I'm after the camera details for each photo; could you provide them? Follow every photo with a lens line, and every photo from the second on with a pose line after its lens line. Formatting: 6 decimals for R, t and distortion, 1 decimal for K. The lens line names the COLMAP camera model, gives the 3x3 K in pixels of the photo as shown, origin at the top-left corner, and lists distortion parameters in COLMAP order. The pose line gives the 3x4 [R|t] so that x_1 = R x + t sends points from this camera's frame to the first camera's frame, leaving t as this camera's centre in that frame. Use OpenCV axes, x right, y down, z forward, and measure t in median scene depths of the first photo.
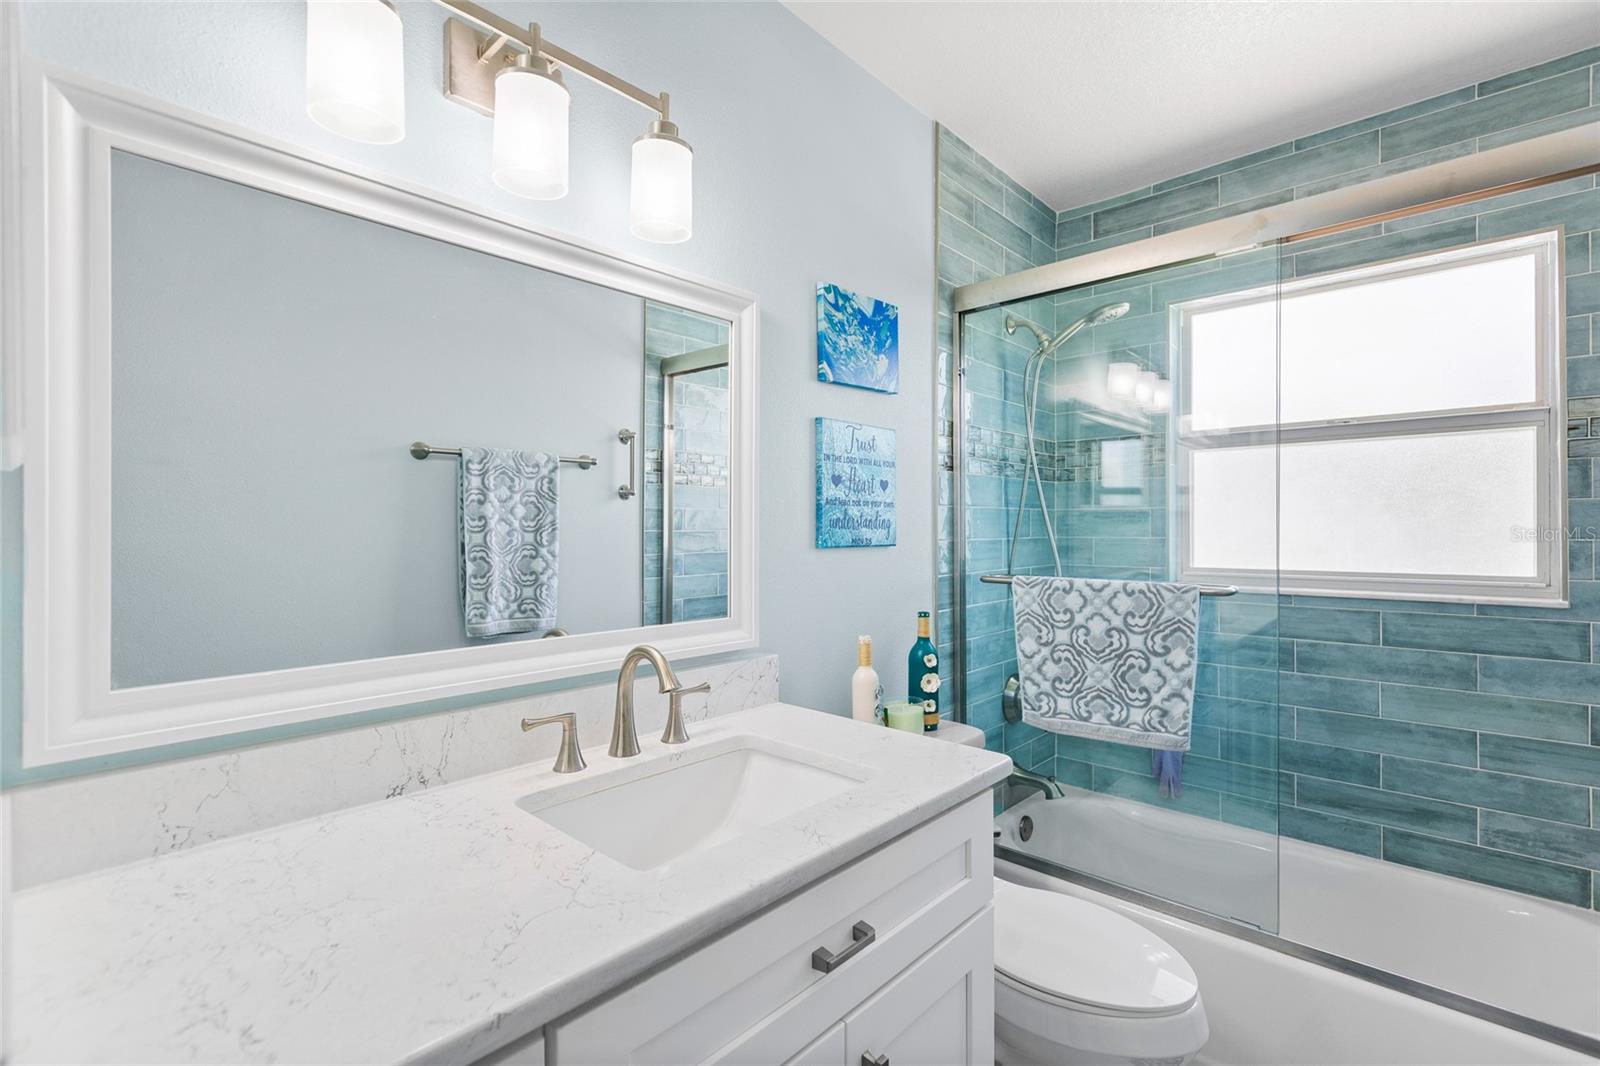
lens RADIAL K [[725.8, 0, 803.3], [0, 725.8, 525.5], [0, 0, 1]] dist [0.010173, -0.000886]
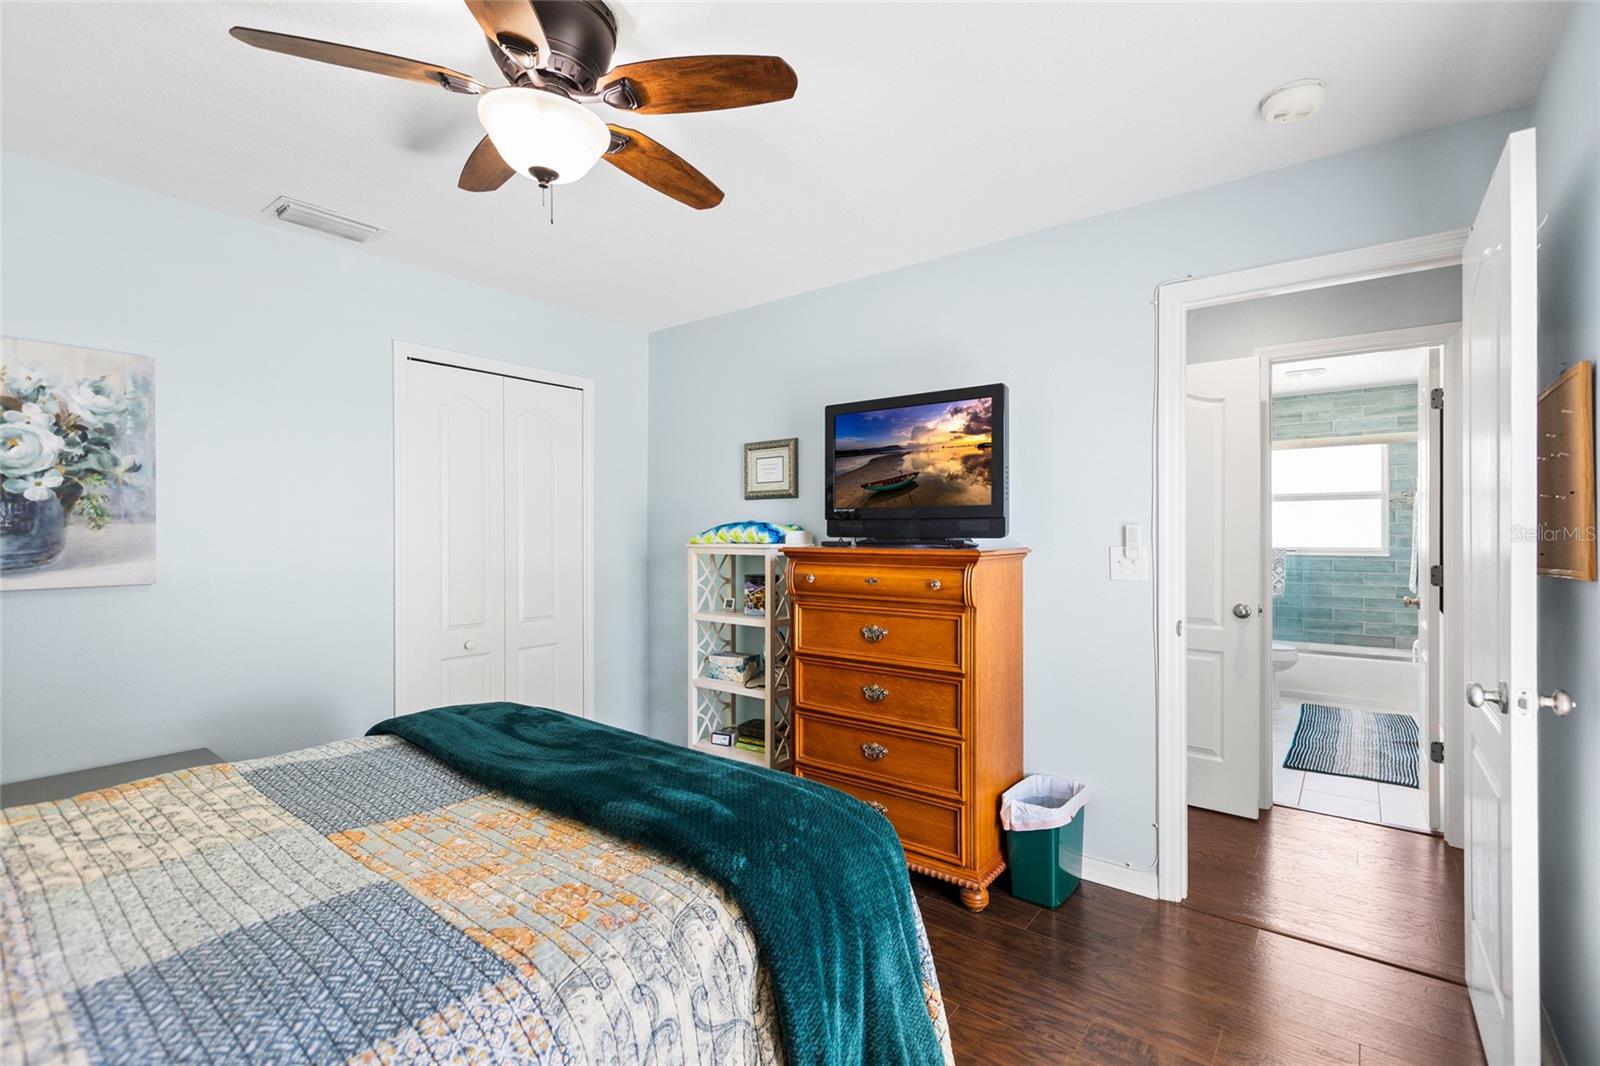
lens RADIAL K [[725.8, 0, 801.4], [0, 725.8, 524.0], [0, 0, 1]] dist [0.010173, -0.000886]
pose [[0.998104, -0.003307, 0.061465, -2.274759], [0.003153, 0.999992, 0.002595, -0.062366], [-0.061473, -0.002396, 0.998106, -2.683449]]
